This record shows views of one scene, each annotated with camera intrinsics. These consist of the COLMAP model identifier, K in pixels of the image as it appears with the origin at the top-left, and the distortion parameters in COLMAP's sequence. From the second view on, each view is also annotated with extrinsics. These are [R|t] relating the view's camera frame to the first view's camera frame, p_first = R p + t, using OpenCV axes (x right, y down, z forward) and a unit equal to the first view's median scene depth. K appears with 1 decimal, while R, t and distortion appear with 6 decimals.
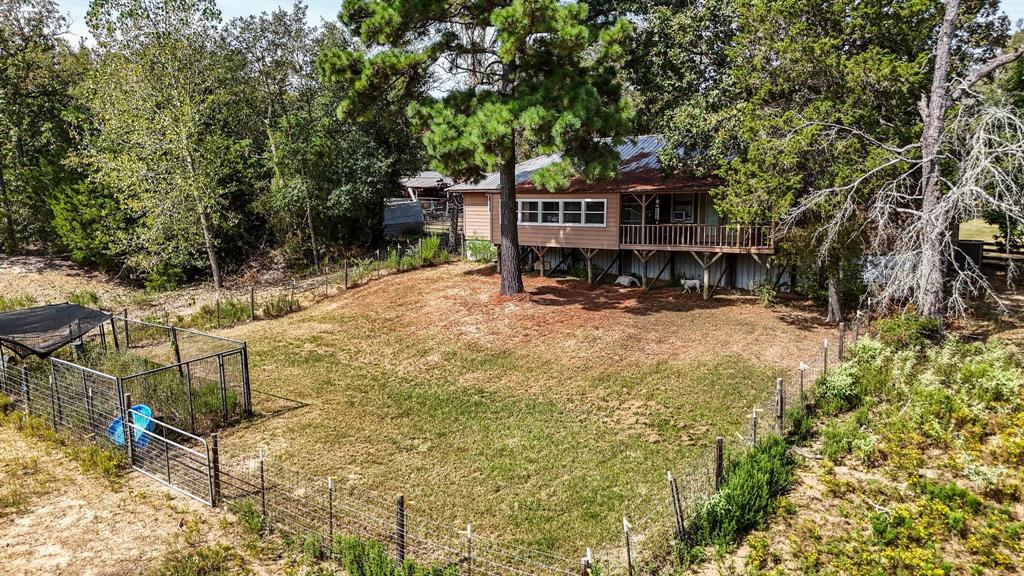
lens RADIAL K [[759.3, 0, 511.1], [0, 759.3, 288.4], [0, 0, 1]] dist [0.042984, -0.042964]
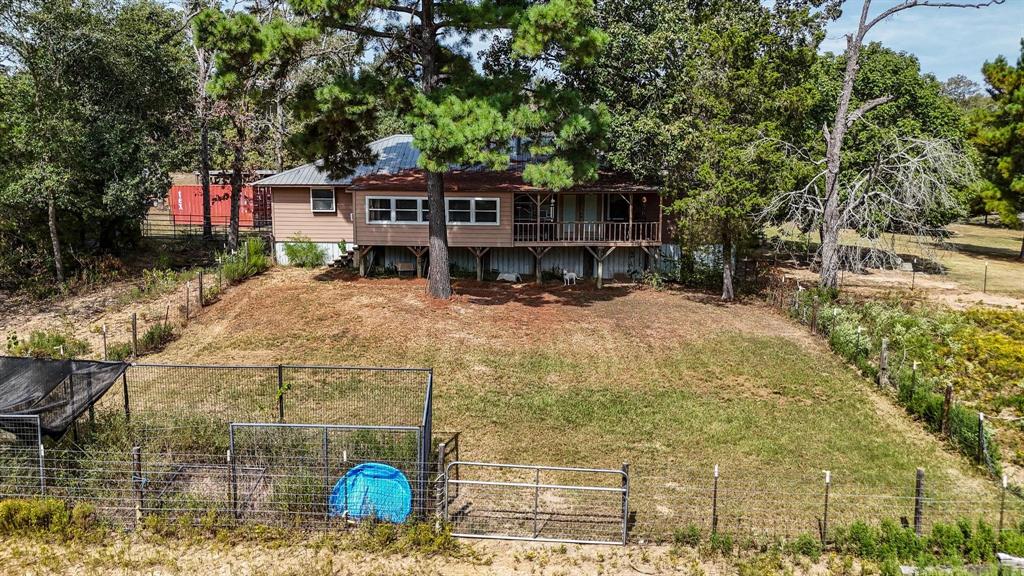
lens RADIAL K [[759.3, 0, 515.3], [0, 759.3, 294.0], [0, 0, 1]] dist [0.042984, -0.042964]
pose [[0.802005, -0.070474, 0.593146, -0.477437], [0.061490, 0.997481, 0.035372, -0.023632], [-0.594144, 0.008104, 0.804318, 0.165770]]
